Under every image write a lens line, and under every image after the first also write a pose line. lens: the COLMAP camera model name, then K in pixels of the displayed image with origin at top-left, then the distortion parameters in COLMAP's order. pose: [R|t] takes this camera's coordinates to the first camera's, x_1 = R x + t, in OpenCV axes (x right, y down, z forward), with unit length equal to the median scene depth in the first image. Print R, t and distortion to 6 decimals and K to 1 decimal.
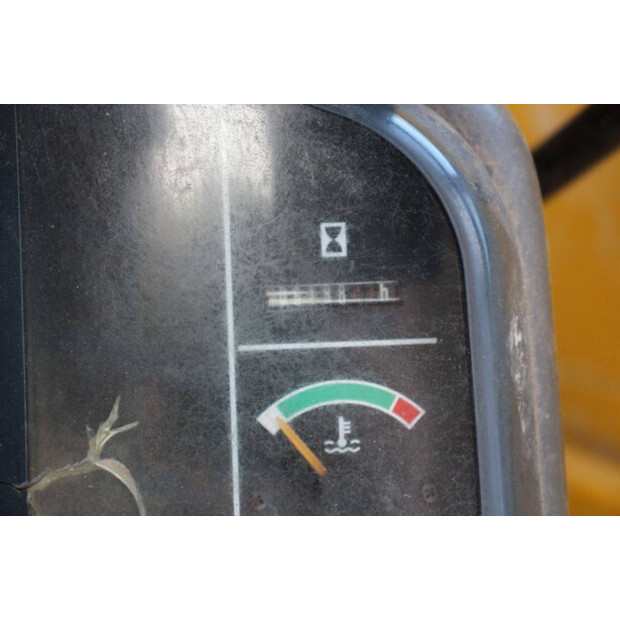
lens RADIAL K [[1256.4, 0, 310.0], [0, 1256.4, 310.0], [0, 0, 1]] dist [-0.032221, -0.086525]
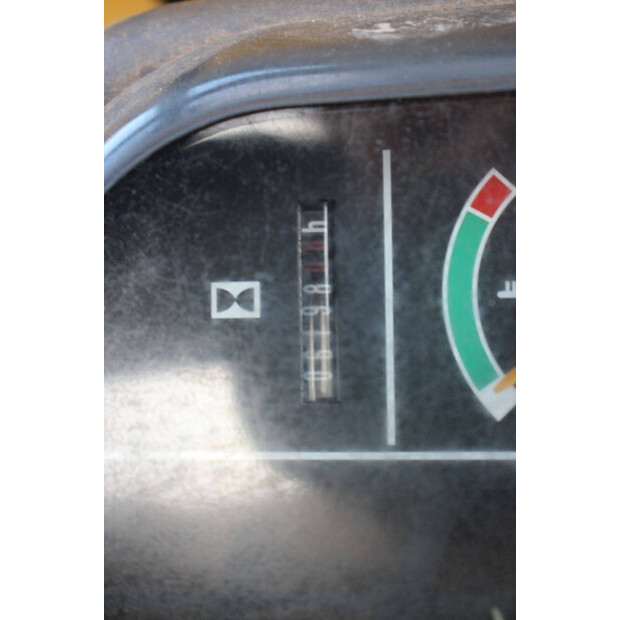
lens RADIAL K [[1256.4, 0, 310.0], [0, 1256.4, 310.0], [0, 0, 1]] dist [-0.032221, -0.086525]
pose [[0.020177, -0.999535, -0.022878, 0.030333], [0.993975, 0.022520, -0.107270, 0.058993], [0.107735, -0.020576, 0.993967, 0.333287]]
